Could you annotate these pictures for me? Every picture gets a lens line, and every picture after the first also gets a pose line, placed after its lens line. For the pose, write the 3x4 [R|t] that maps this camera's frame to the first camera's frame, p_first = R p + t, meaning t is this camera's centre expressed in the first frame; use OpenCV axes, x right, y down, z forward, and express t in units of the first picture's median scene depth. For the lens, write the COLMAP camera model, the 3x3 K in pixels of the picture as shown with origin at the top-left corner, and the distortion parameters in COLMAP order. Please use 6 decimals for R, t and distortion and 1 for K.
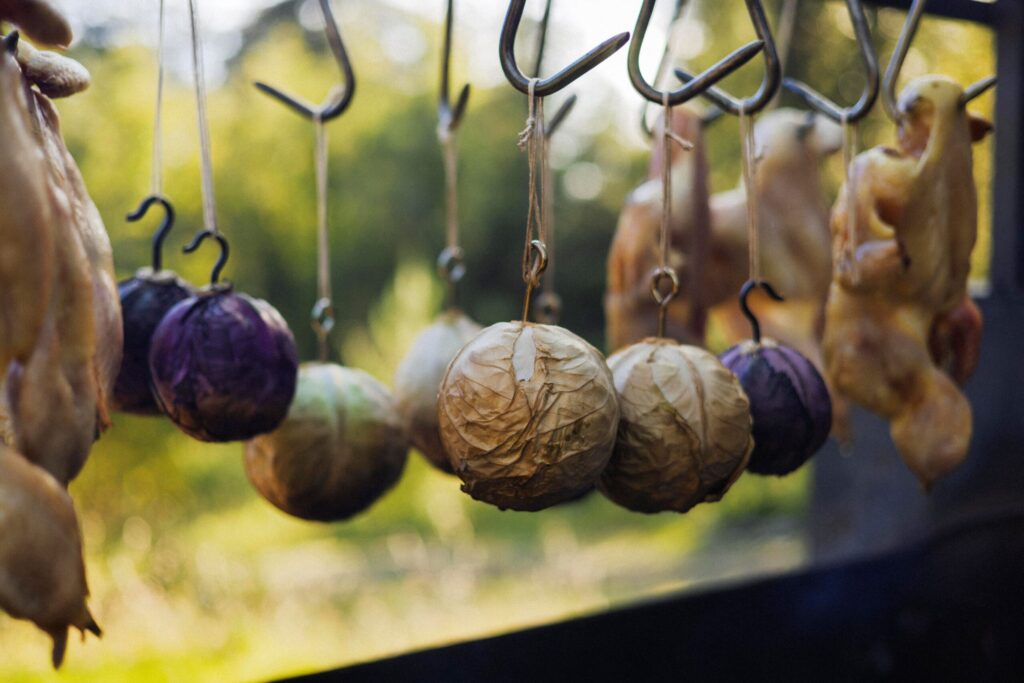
lens RADIAL K [[1472.4, 0, 558.5], [0, 1472.4, 342.2], [0, 0, 1]] dist [0.010441, 0.021690]
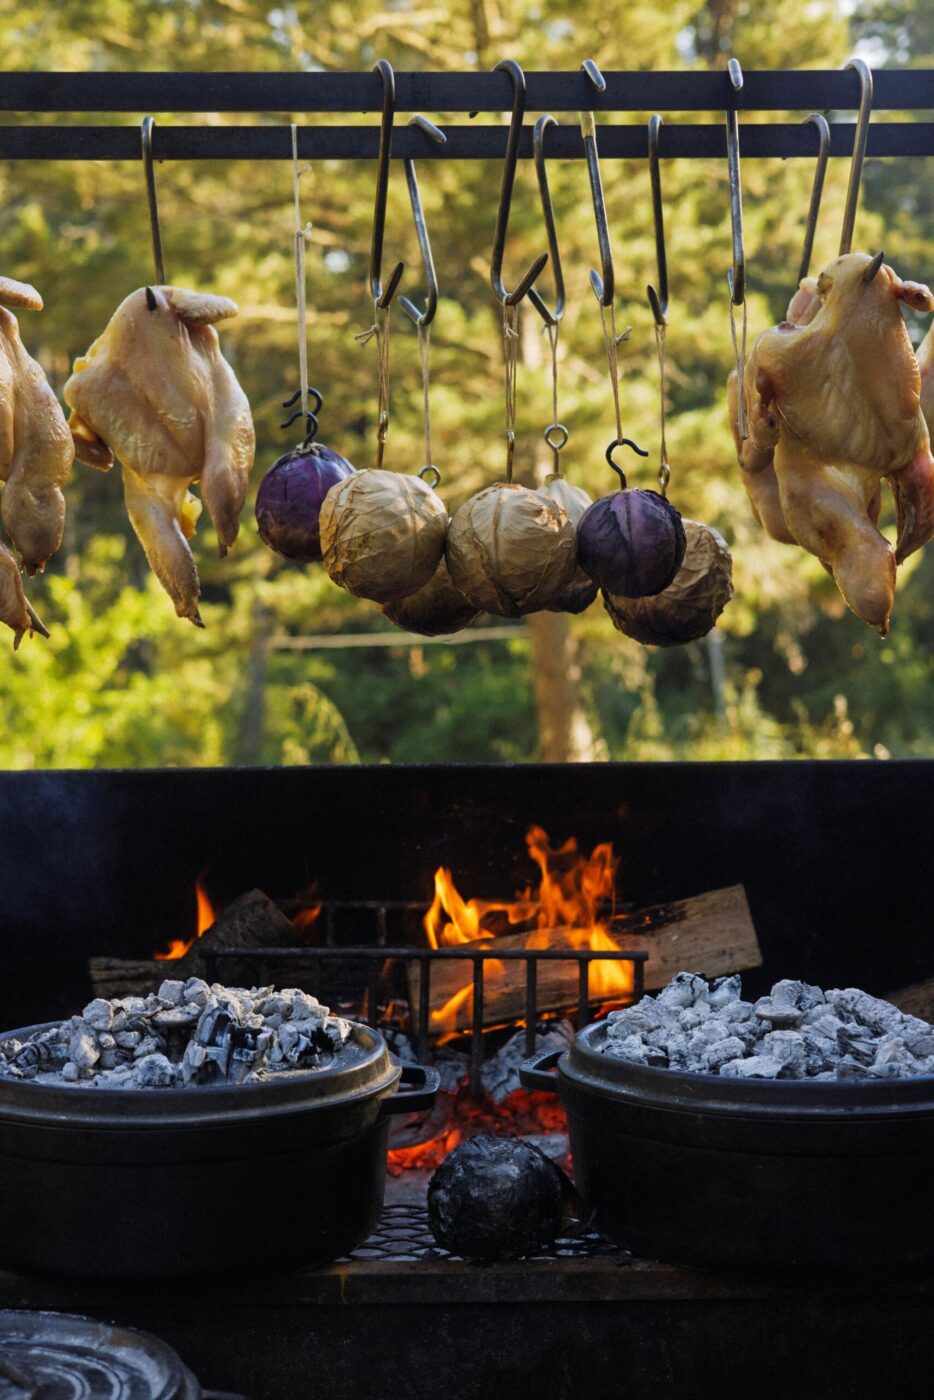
lens RADIAL K [[2013.1, 0, 467.0], [0, 2013.1, 700.0], [0, 0, 1]] dist [0.010441, 0.021690]
pose [[0.771690, 0.061757, -0.632993, 1.259559], [-0.024549, 0.997425, 0.067385, 0.074147], [0.635524, -0.036461, 0.771219, -0.447777]]
